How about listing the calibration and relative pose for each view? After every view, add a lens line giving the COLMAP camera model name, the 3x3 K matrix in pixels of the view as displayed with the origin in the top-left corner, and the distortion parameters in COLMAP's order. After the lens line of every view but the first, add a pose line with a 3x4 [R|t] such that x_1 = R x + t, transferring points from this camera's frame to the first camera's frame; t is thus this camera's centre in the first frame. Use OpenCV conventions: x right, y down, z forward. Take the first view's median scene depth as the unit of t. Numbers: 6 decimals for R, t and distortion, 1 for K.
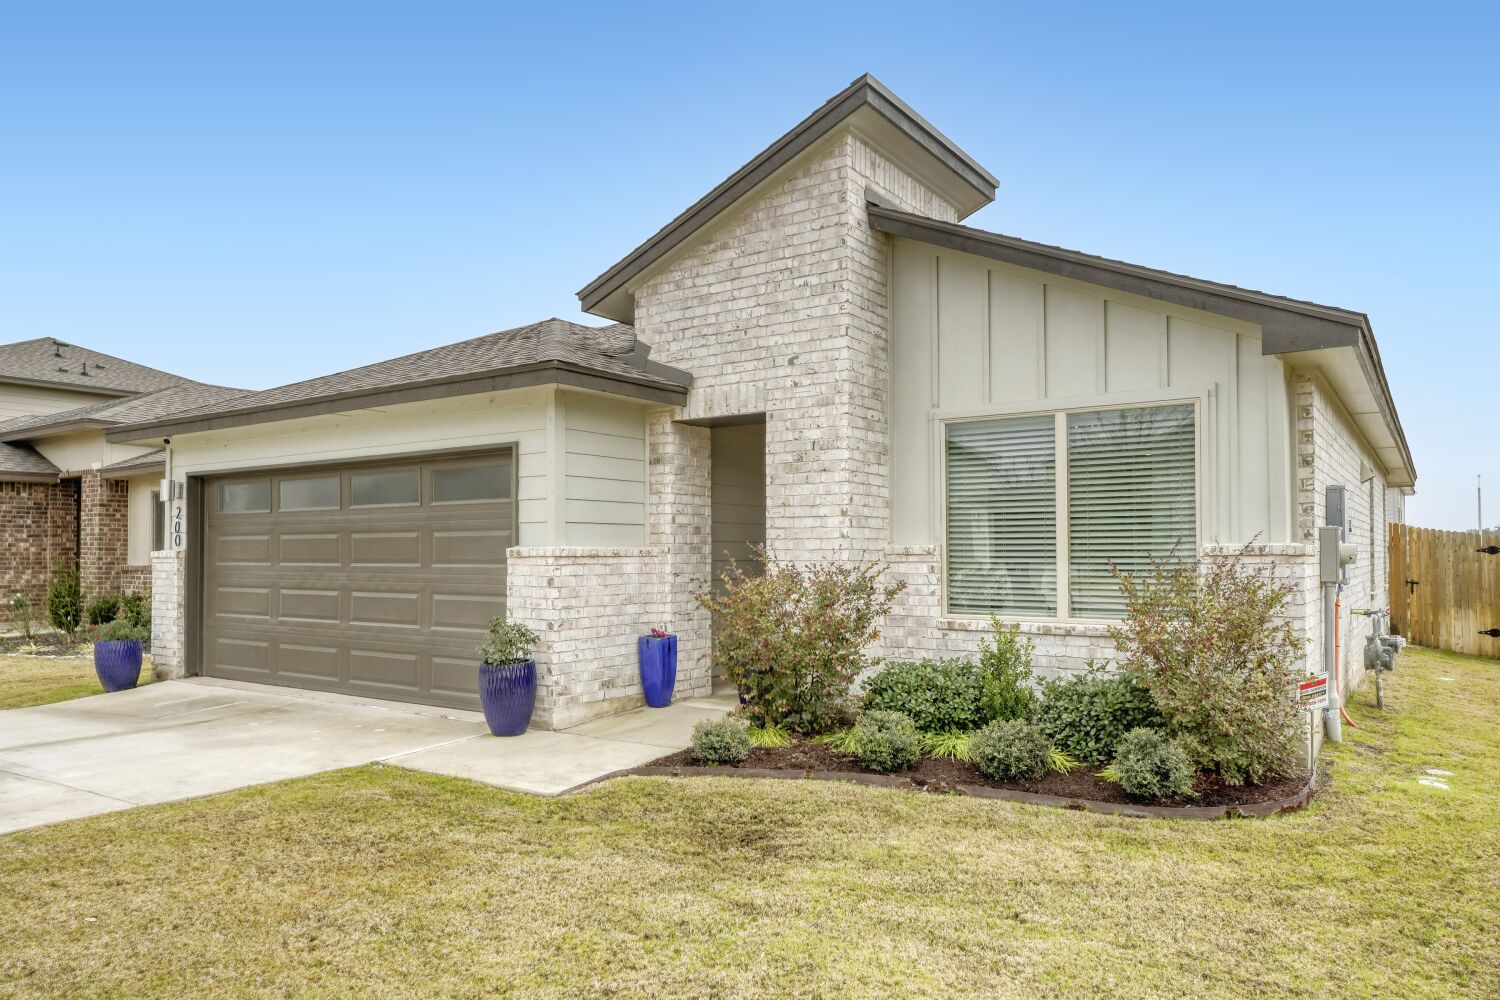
lens RADIAL K [[1009.1, 0, 749.9], [0, 1009.1, 545.7], [0, 0, 1]] dist [0.002996, 0.000638]
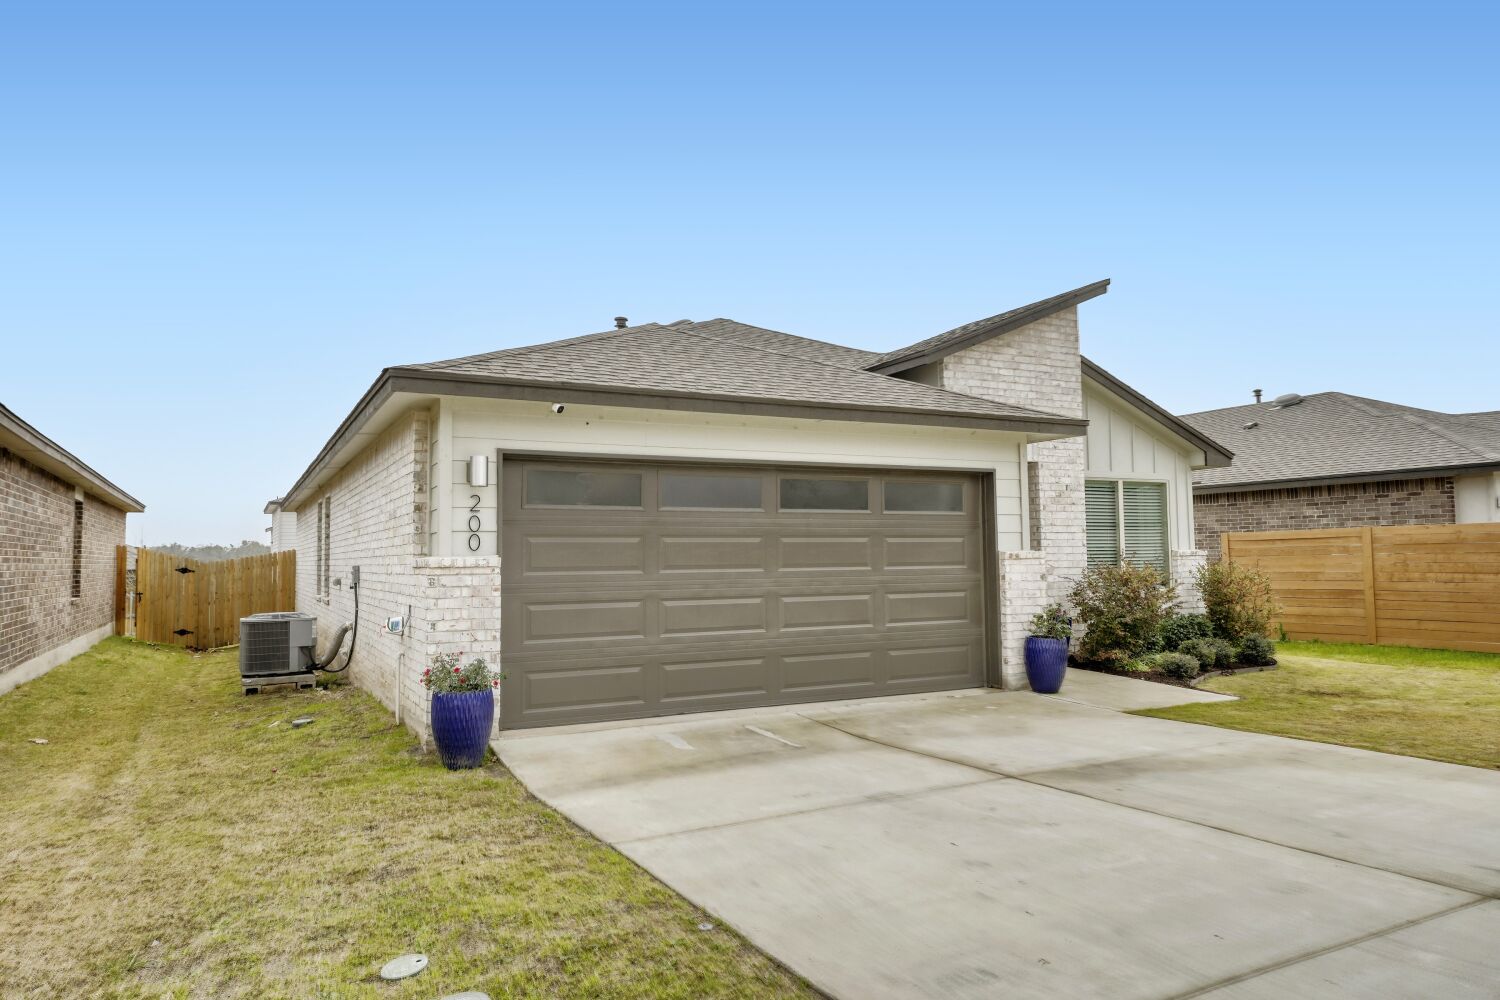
lens RADIAL K [[987.4, 0, 750.0], [0, 987.4, 500.0], [0, 0, 1]] dist [-0.000421, -0.000097]
pose [[0.467606, 0.049213, 0.882566, -1.399551], [0.002372, 0.998376, -0.056927, 0.006573], [-0.883934, 0.028713, 0.466729, 0.650560]]
